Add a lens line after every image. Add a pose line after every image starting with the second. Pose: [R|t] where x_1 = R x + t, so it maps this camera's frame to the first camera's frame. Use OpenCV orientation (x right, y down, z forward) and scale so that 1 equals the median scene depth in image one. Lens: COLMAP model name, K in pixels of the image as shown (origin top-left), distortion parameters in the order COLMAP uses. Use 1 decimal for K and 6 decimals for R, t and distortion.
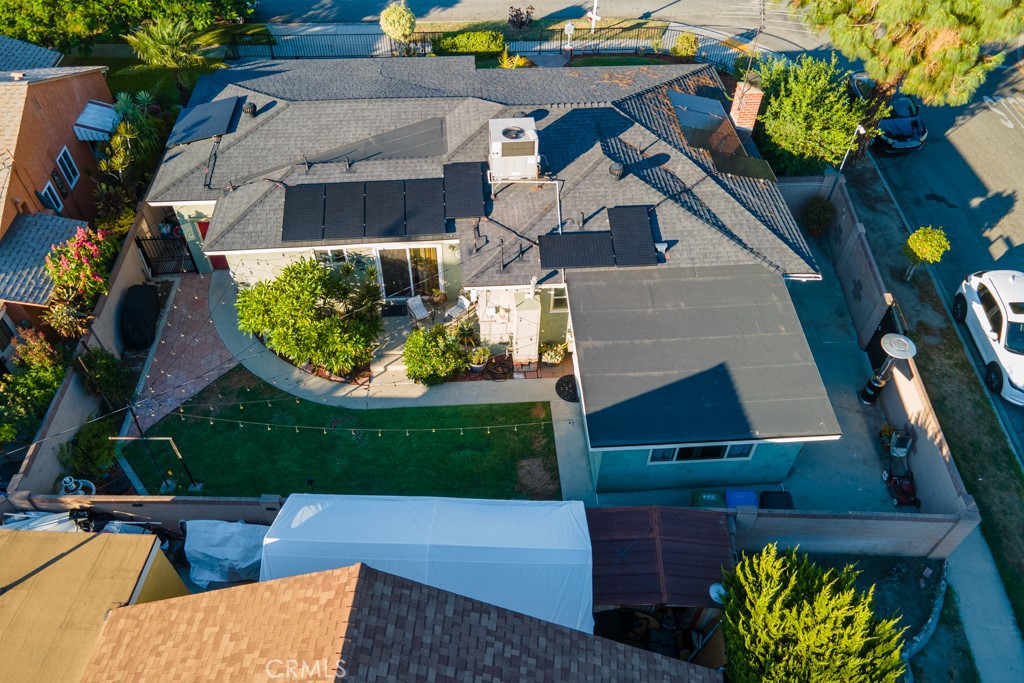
lens RADIAL K [[746.6, 0, 512.0], [0, 746.6, 341.5], [0, 0, 1]] dist [0.004481, 0.059523]
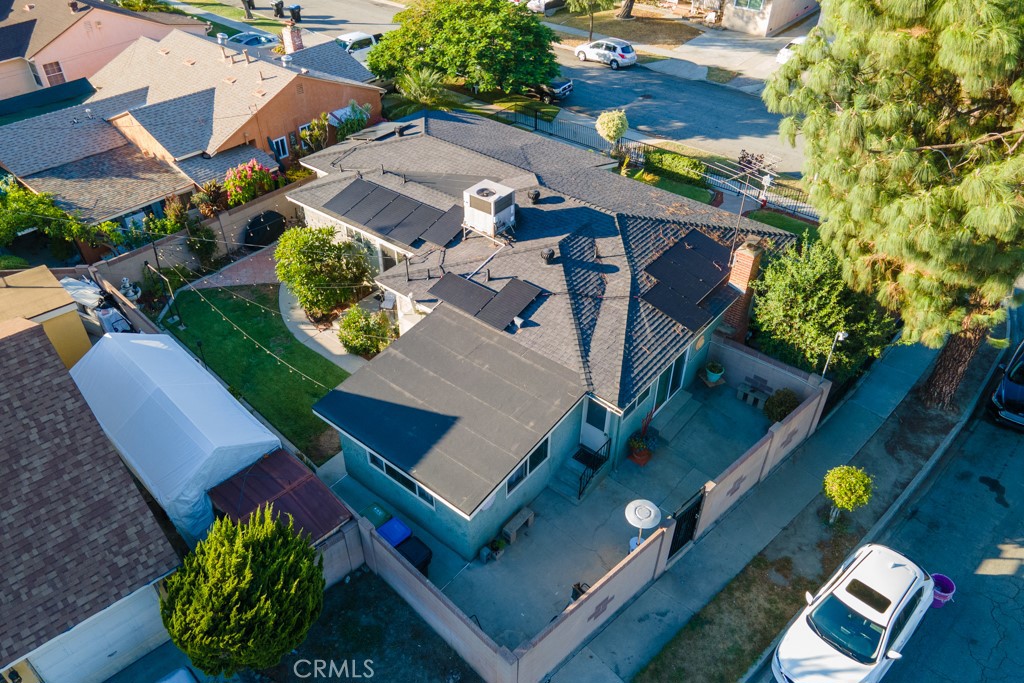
lens RADIAL K [[746.6, 0, 512.0], [0, 746.6, 341.5], [0, 0, 1]] dist [0.004481, 0.059523]
pose [[0.726562, 0.419152, -0.544444, 0.756296], [-0.502442, 0.864597, -0.004881, -0.085914], [0.468679, 0.277099, 0.838783, 0.082966]]
